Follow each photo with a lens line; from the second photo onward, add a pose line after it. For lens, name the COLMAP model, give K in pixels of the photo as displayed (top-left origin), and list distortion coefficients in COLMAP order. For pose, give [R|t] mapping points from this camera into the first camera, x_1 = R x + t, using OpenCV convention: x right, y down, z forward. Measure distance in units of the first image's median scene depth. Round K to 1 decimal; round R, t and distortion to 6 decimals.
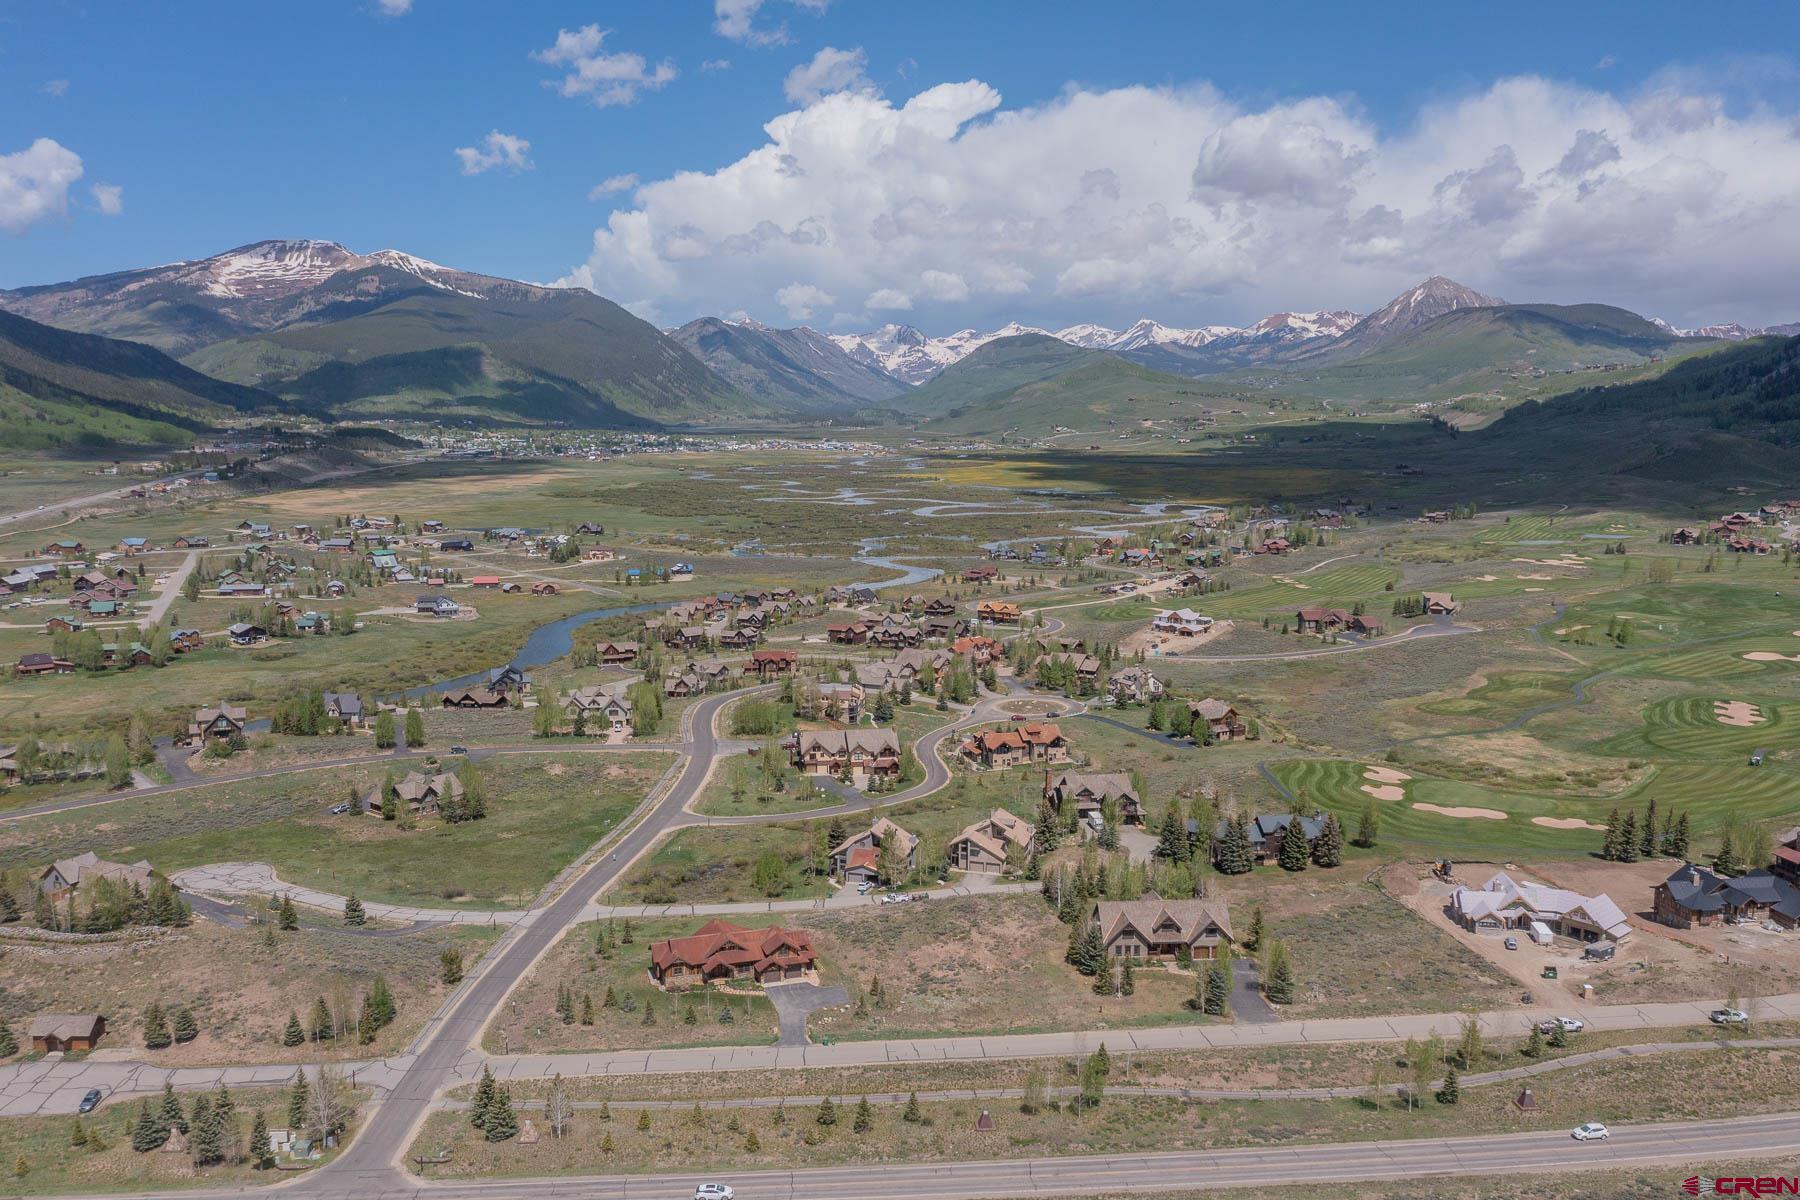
lens RADIAL K [[1431.7, 0, 908.1], [0, 1431.7, 631.0], [0, 0, 1]] dist [-0.012903, 0.004016]
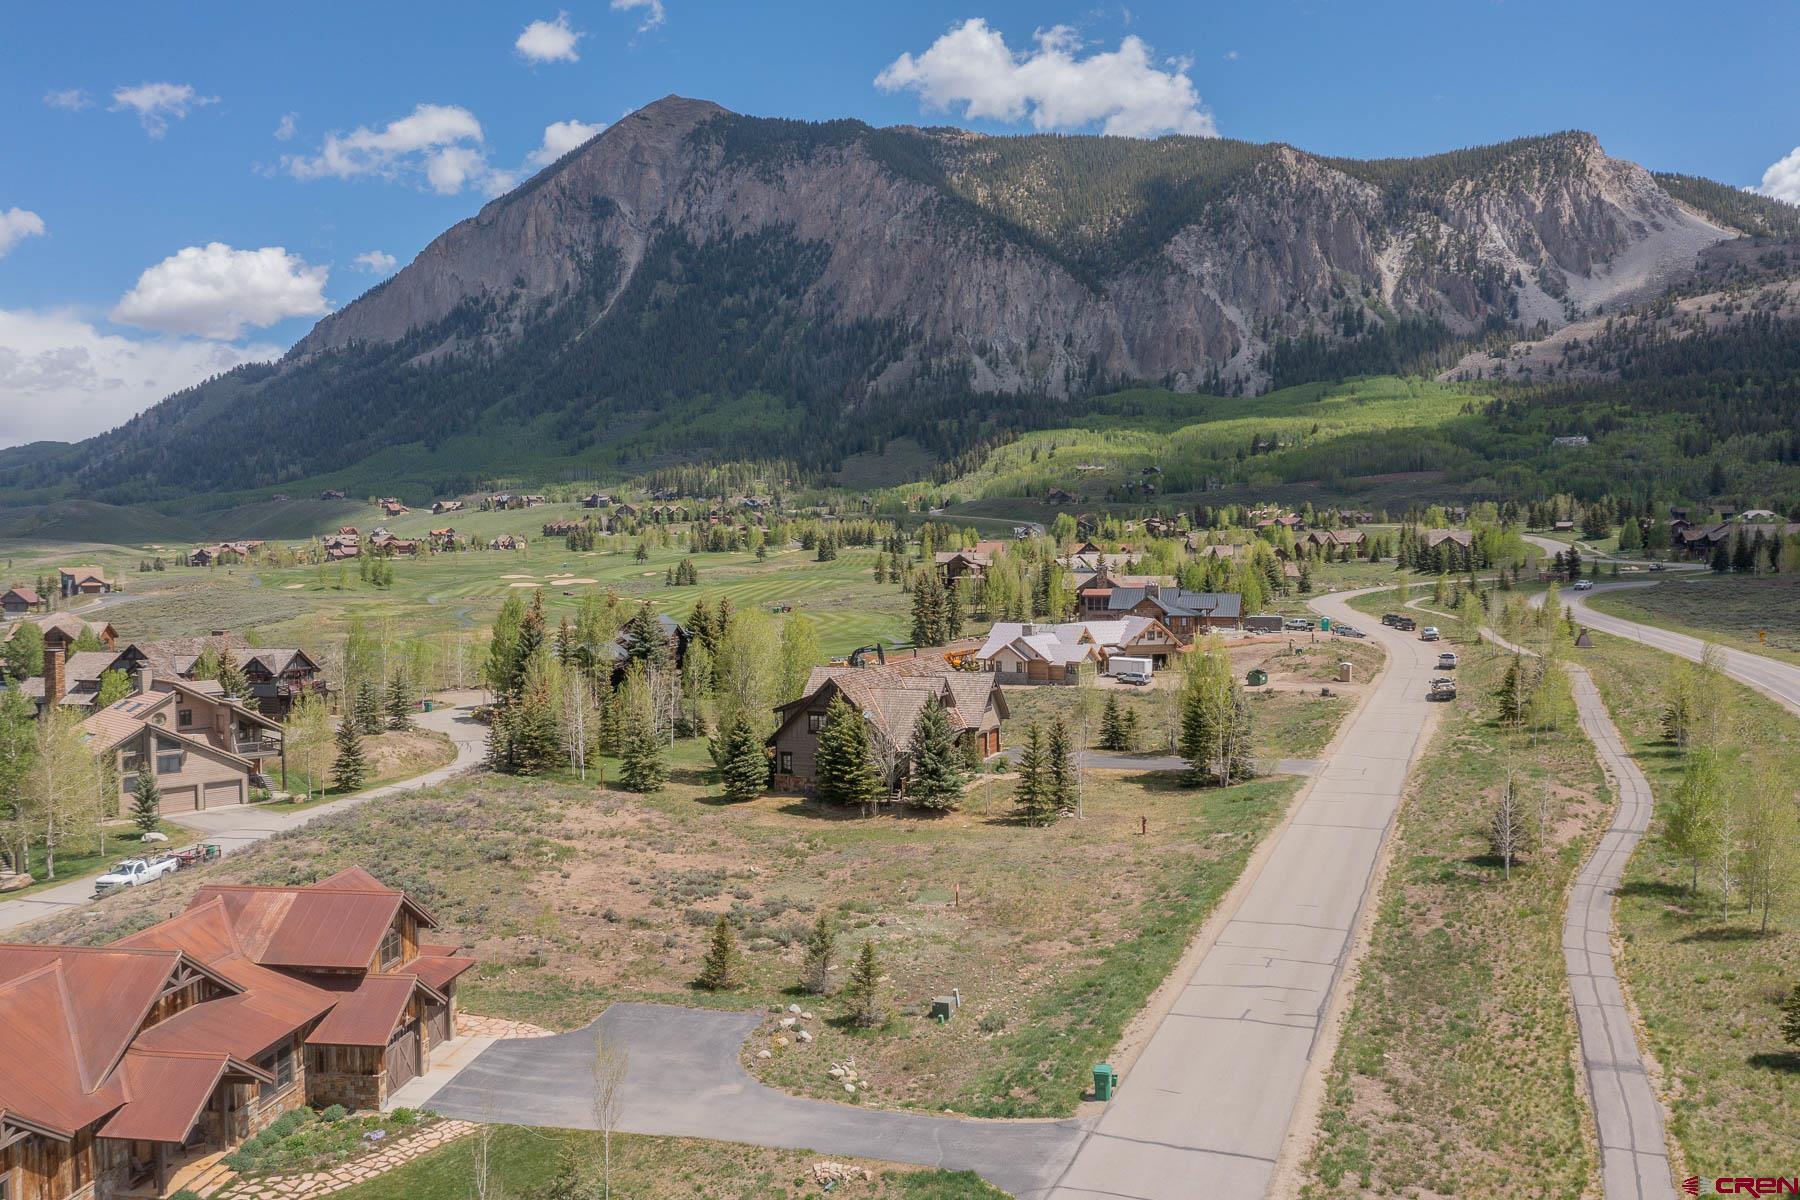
lens RADIAL K [[1431.7, 0, 898.2], [0, 1431.7, 599.5], [0, 0, 1]] dist [-0.012903, 0.004016]
pose [[0.446867, -0.047530, 0.893337, -0.095863], [0.153443, 0.987861, -0.024196, 0.071715], [-0.881343, 0.147889, 0.448736, 0.312634]]
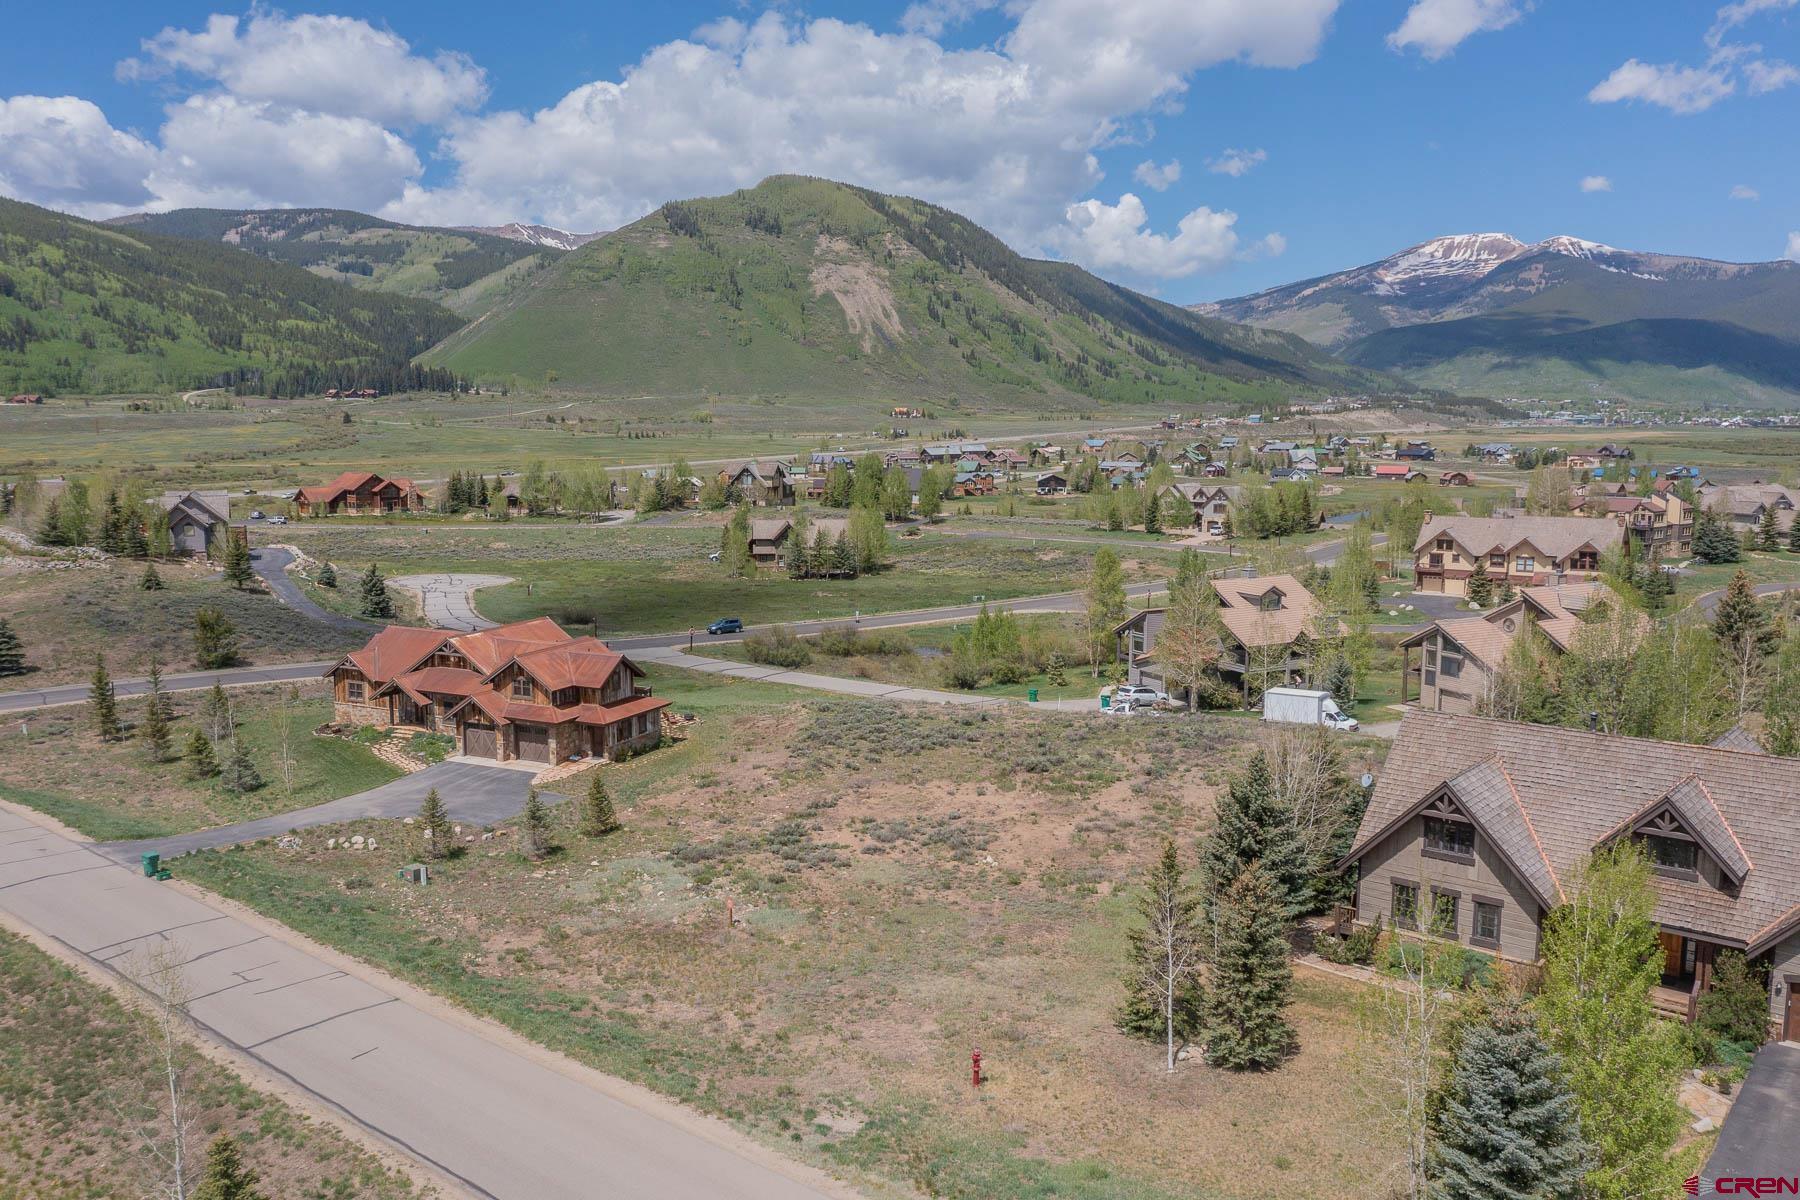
lens RADIAL K [[1431.7, 0, 893.8], [0, 1431.7, 604.2], [0, 0, 1]] dist [-0.012903, 0.004016]
pose [[0.707096, 0.085891, -0.701882, 0.096129], [-0.104929, 0.994351, 0.015972, 0.070580], [0.699289, 0.062355, 0.712114, 0.303037]]
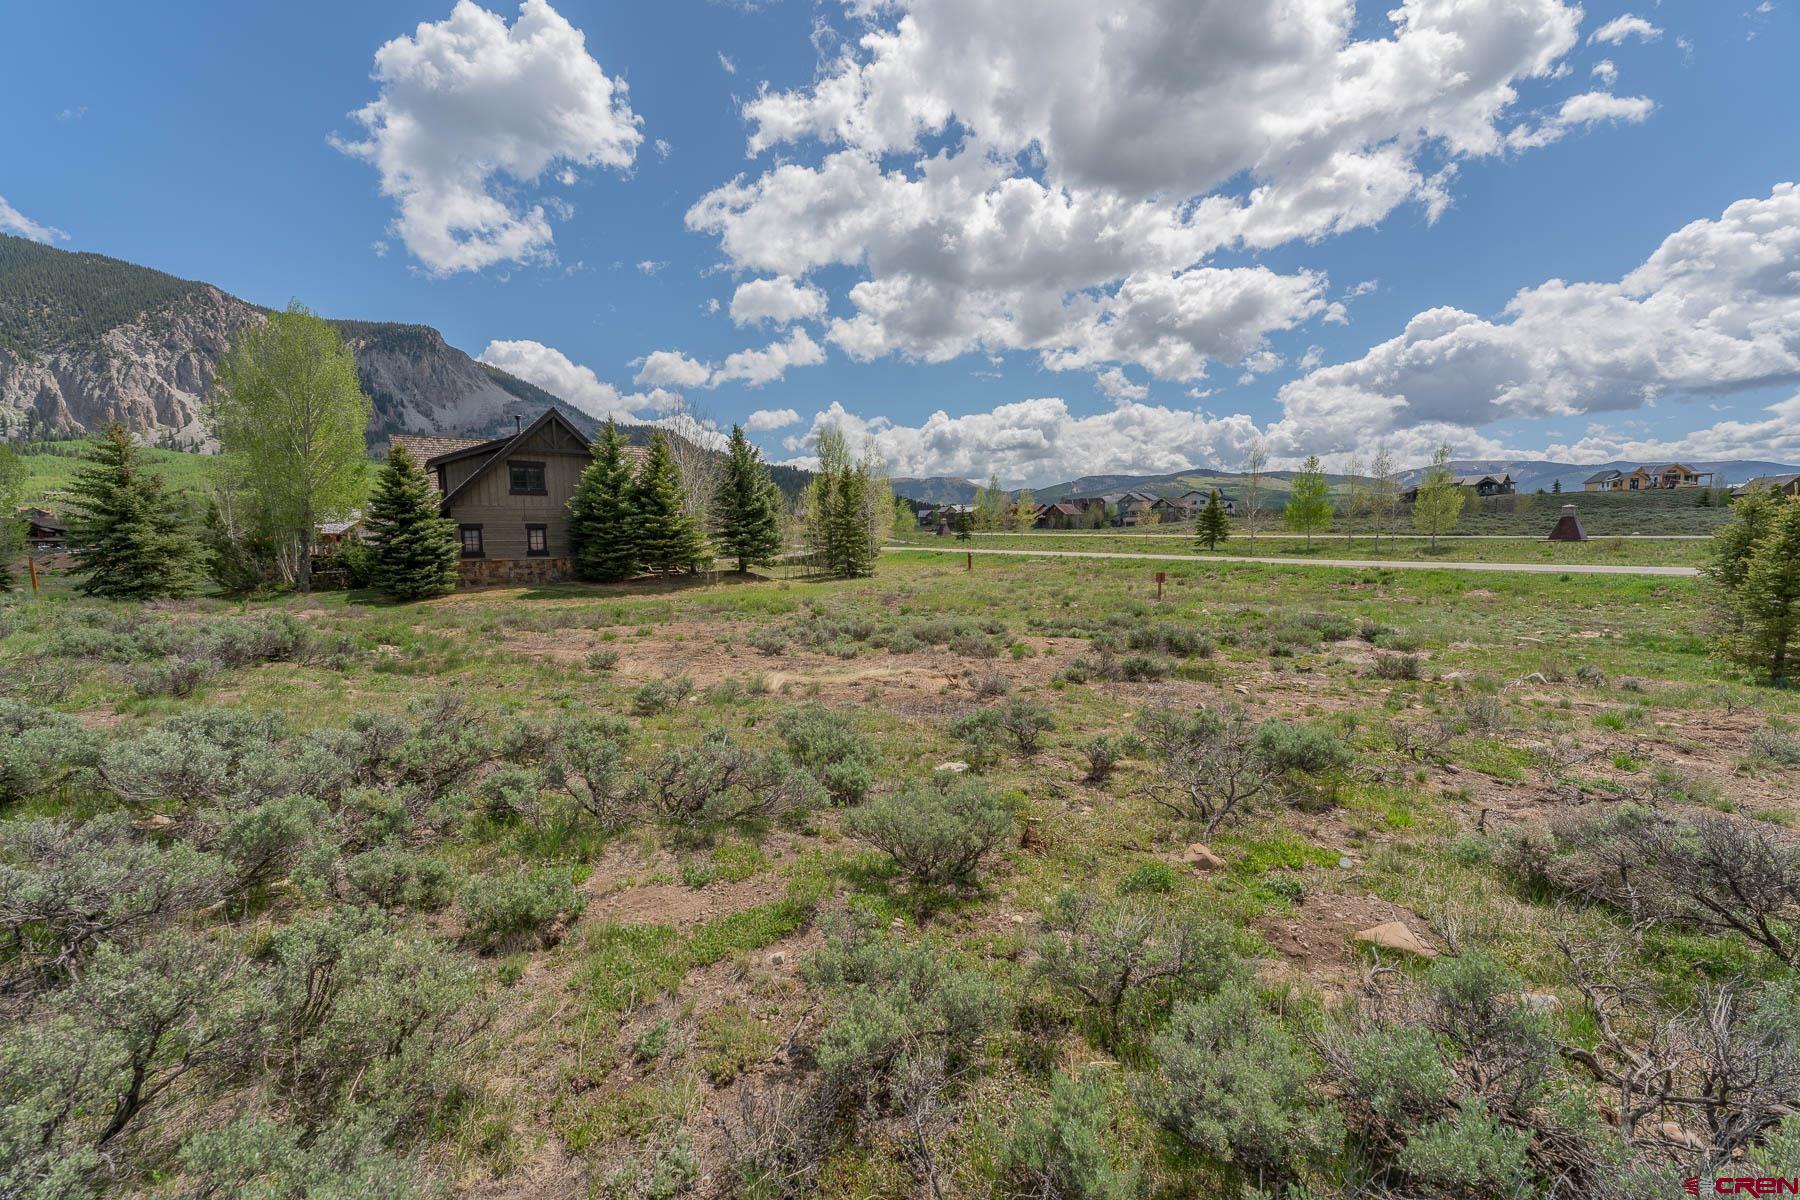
lens RADIAL K [[710.6, 0, 888.8], [0, 710.6, 615.9], [0, 0, 1]] dist [-0.002886, 0.001129]
pose [[-0.529240, -0.076845, 0.844985, -0.012331], [0.155150, 0.970334, 0.185420, 0.085503], [-0.834167, 0.229231, -0.501617, 0.408066]]
